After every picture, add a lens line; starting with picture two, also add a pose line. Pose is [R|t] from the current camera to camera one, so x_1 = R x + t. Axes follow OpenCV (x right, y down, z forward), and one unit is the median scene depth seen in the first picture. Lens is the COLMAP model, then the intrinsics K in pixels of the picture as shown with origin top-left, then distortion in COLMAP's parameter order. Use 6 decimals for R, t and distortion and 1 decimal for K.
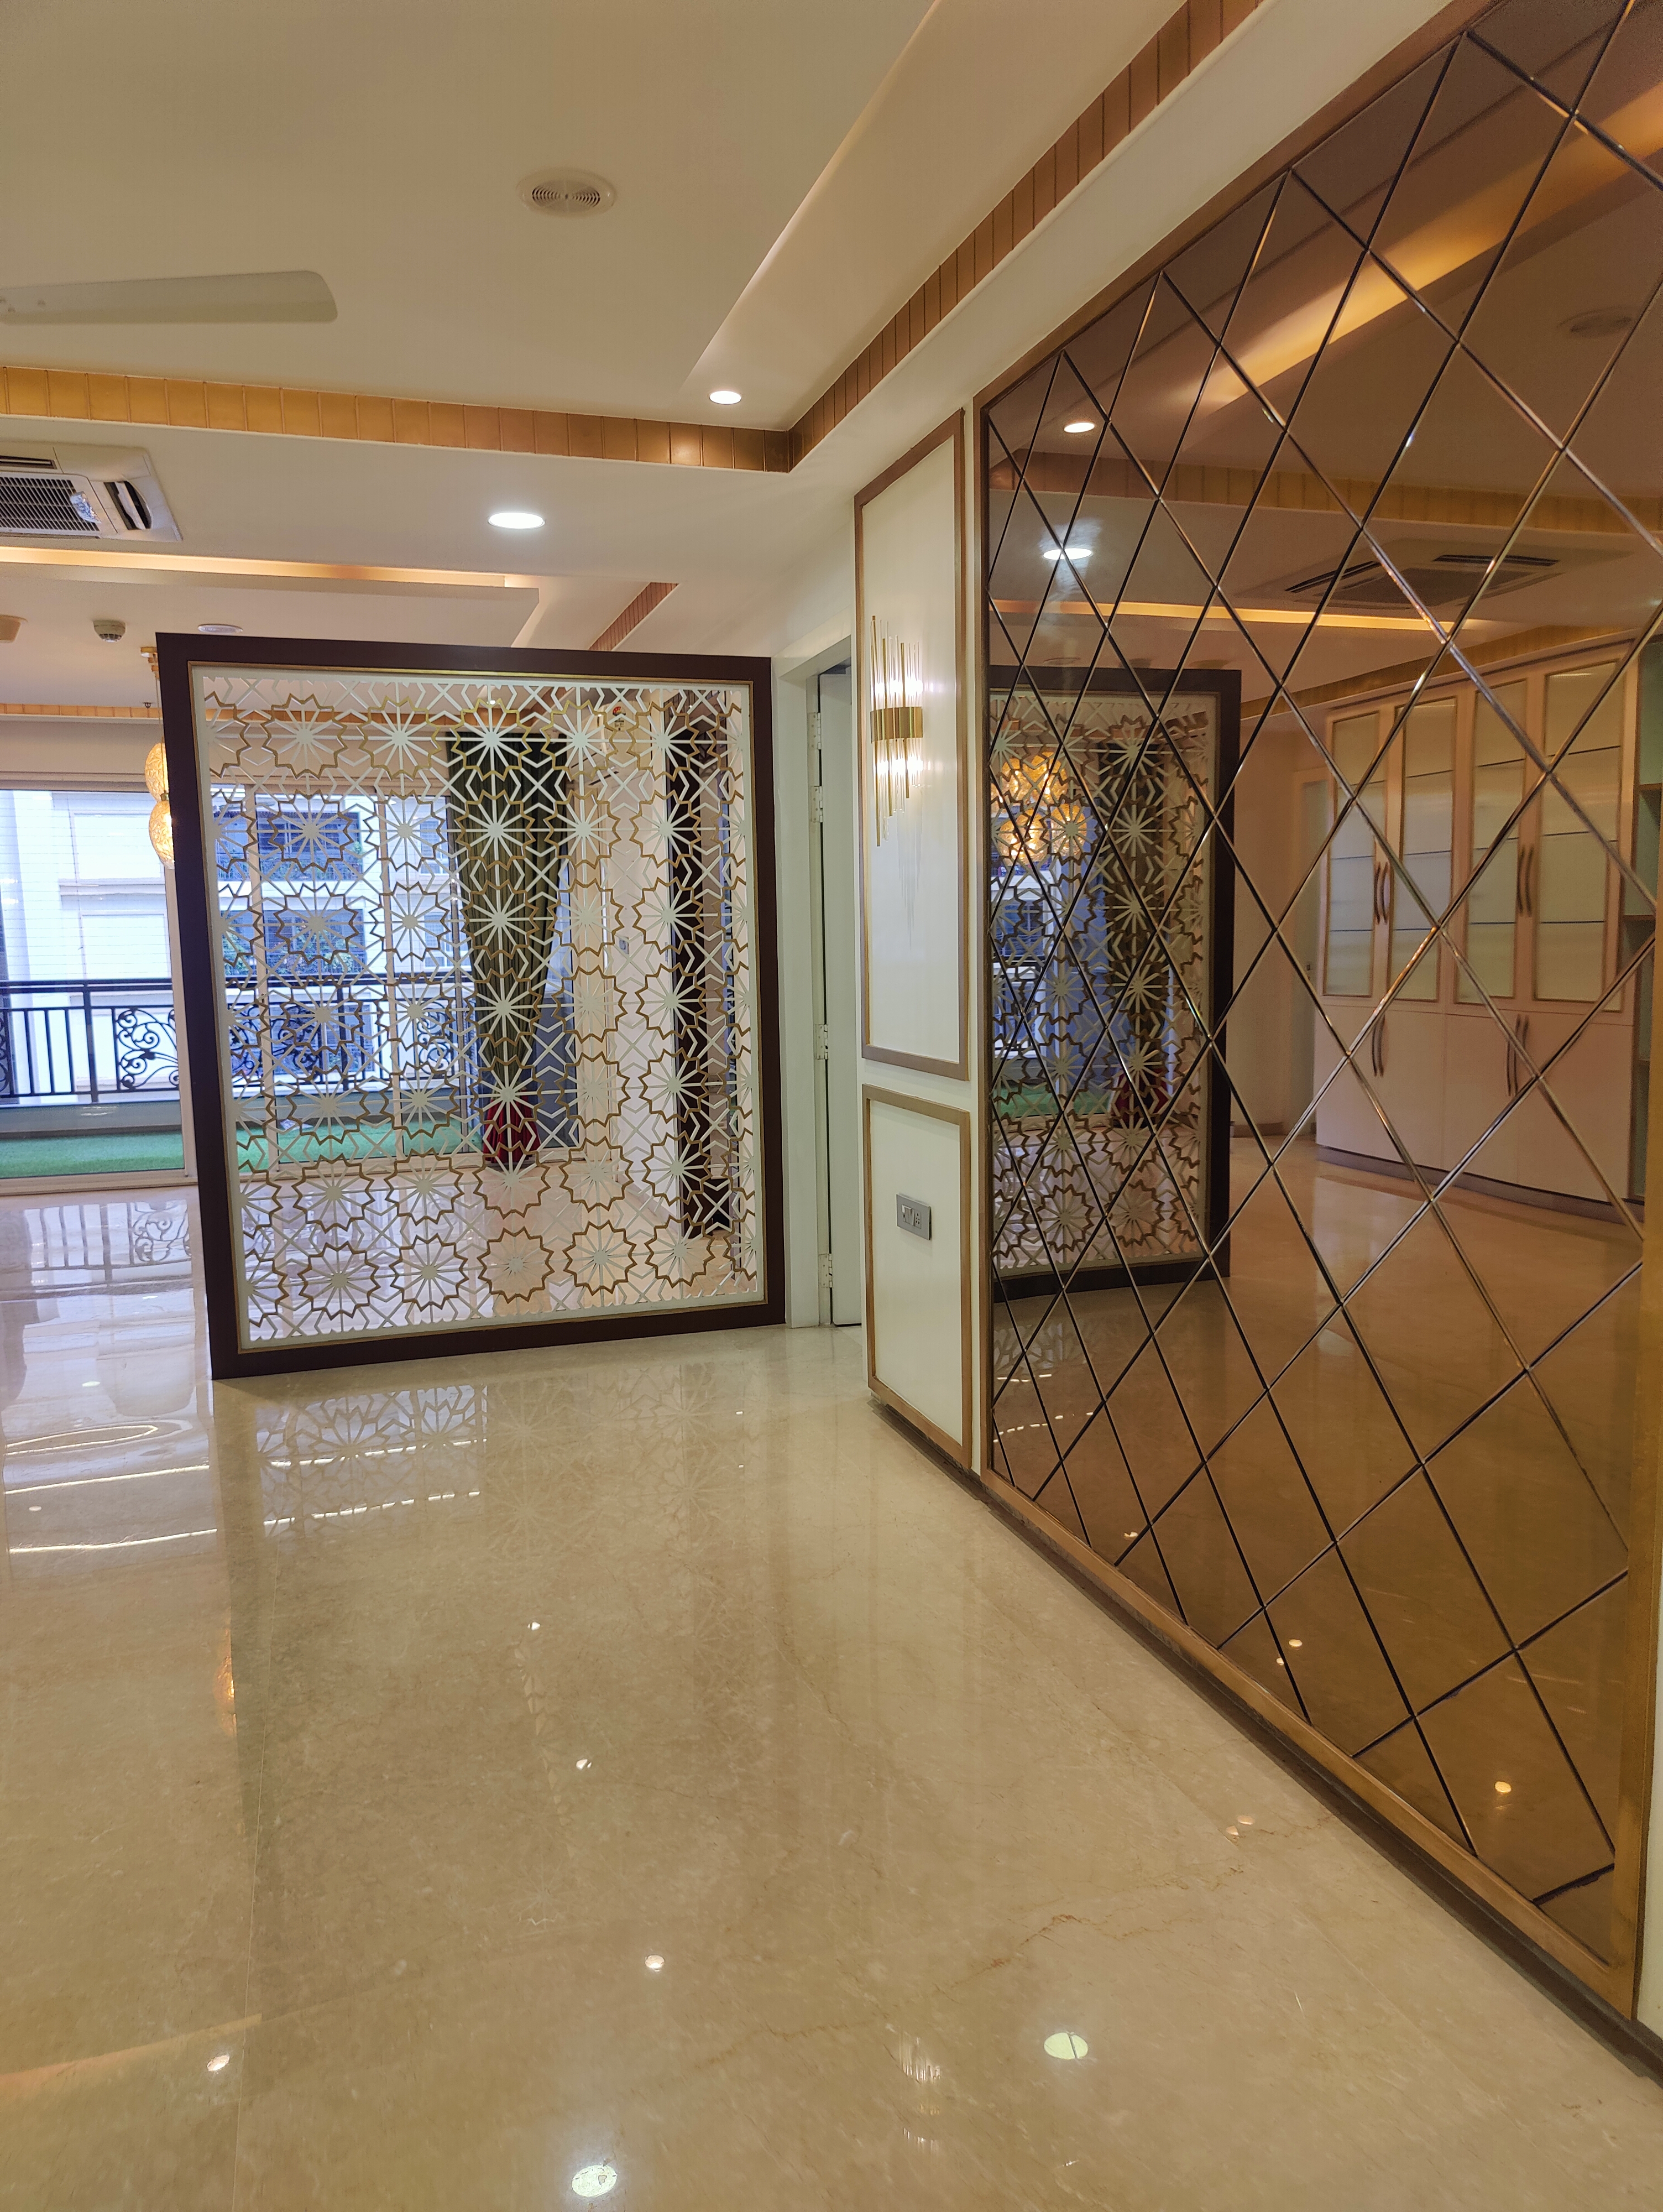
lens RADIAL K [[1521.7, 0, 814.6], [0, 1521.7, 1102.7], [0, 0, 1]] dist [0.056495, -0.062987]
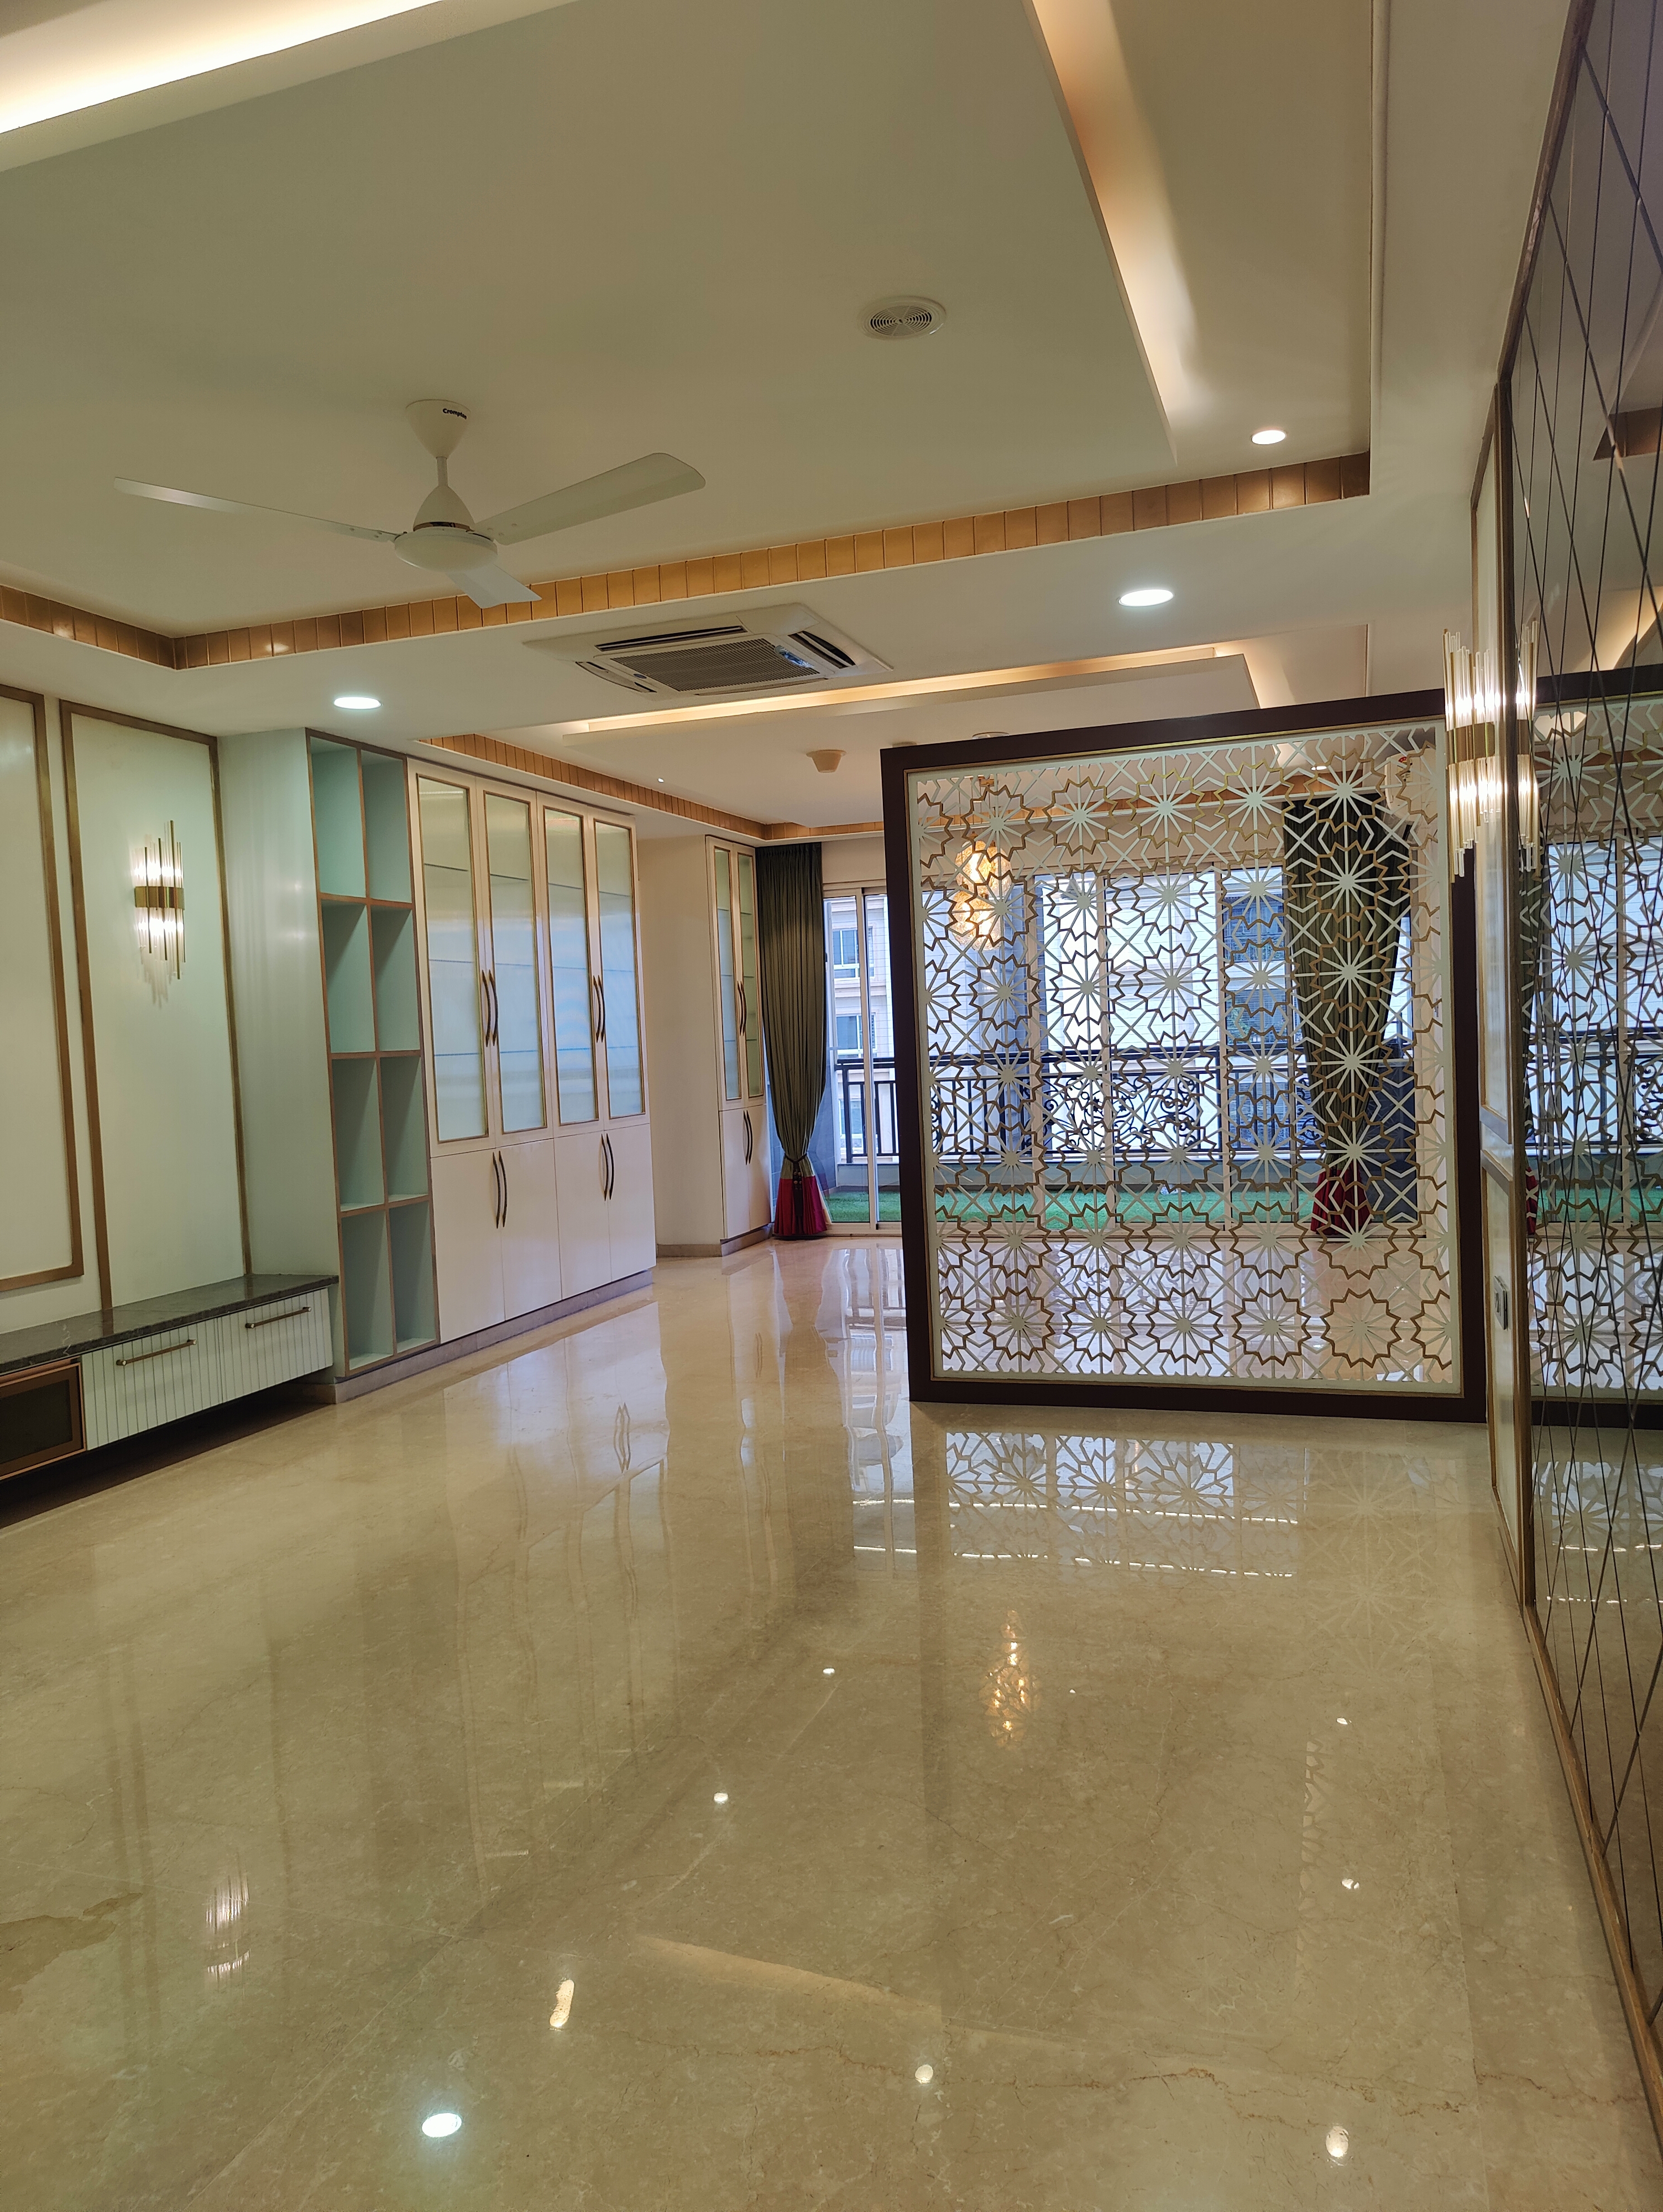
lens RADIAL K [[1521.7, 0, 814.6], [0, 1521.7, 1102.7], [0, 0, 1]] dist [0.056495, -0.062987]
pose [[0.791742, 0.001313, -0.610854, 0.466325], [-0.031401, 0.998763, -0.038553, 0.016454], [0.610048, 0.049705, 0.790804, 0.128558]]
